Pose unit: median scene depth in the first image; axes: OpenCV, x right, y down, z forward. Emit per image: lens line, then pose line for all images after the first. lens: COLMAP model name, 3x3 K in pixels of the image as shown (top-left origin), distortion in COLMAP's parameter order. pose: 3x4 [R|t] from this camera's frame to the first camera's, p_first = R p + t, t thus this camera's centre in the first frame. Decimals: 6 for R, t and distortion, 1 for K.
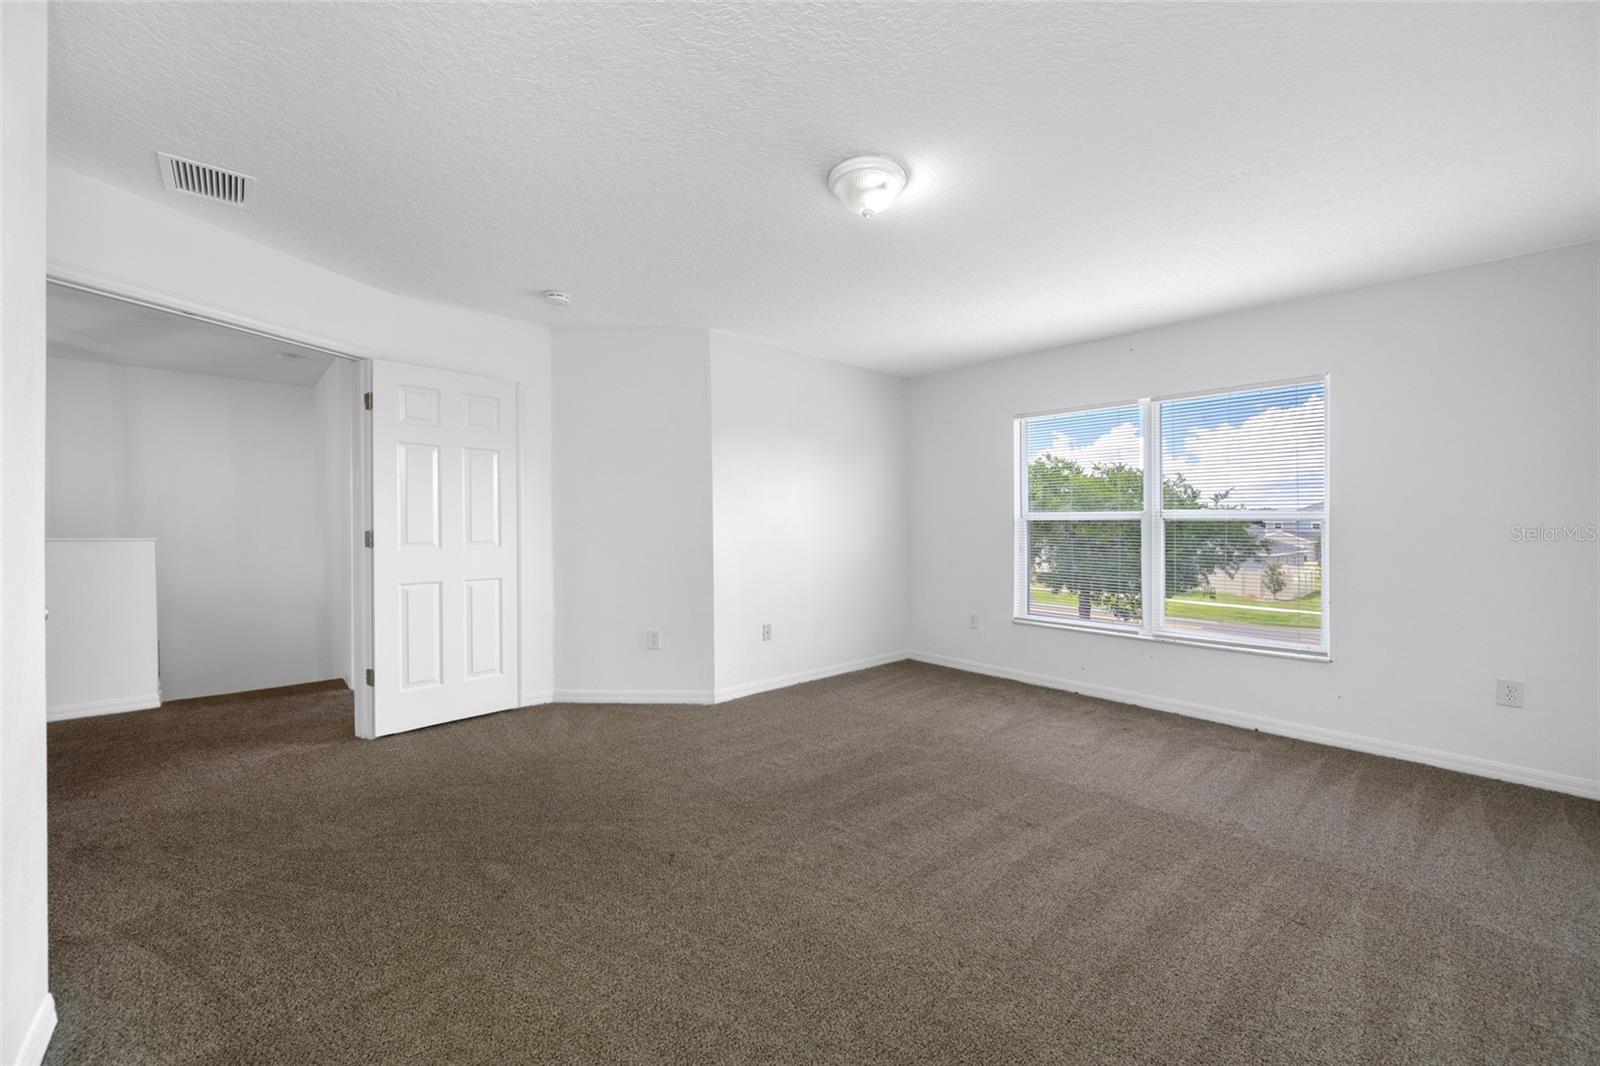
lens RADIAL K [[629.3, 0, 803.5], [0, 629.3, 530.7], [0, 0, 1]] dist [0.000757, 0.000087]
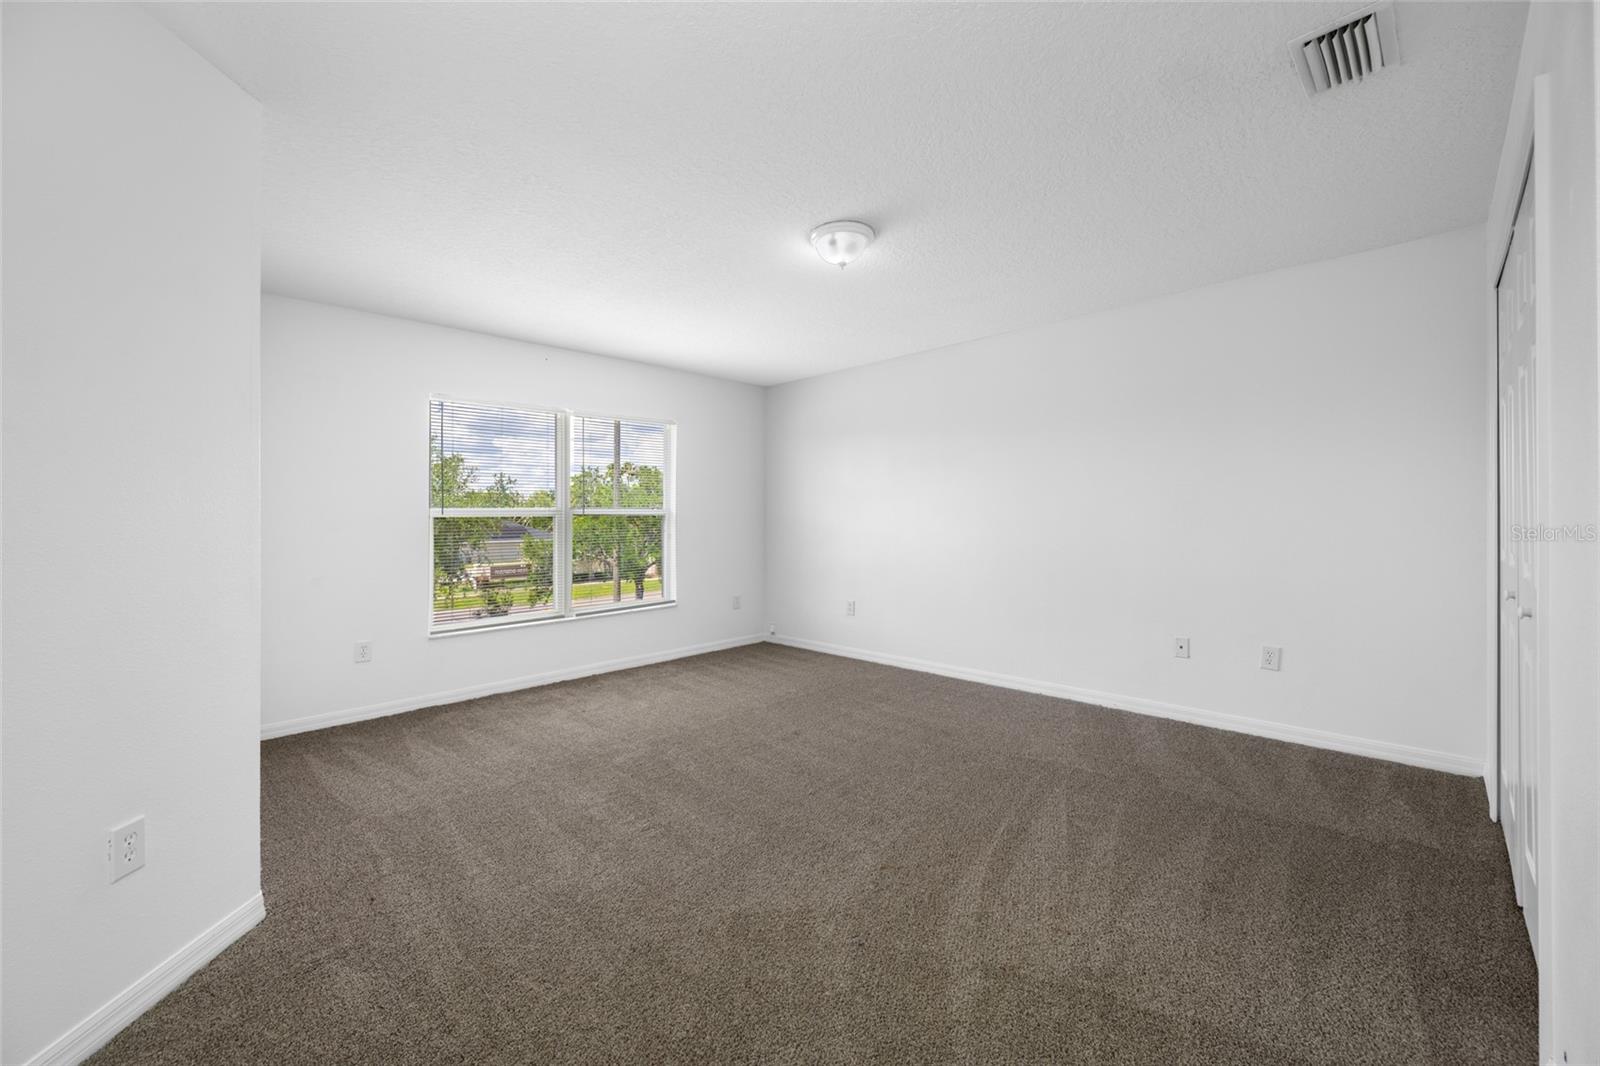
lens RADIAL K [[629.3, 0, 803.5], [0, 629.3, 530.7], [0, 0, 1]] dist [0.000757, 0.000087]
pose [[-0.053246, -0.021783, 0.998344, -0.686149], [0.022476, 0.999483, 0.023006, -0.008803], [-0.998328, 0.023664, -0.052729, 0.701221]]
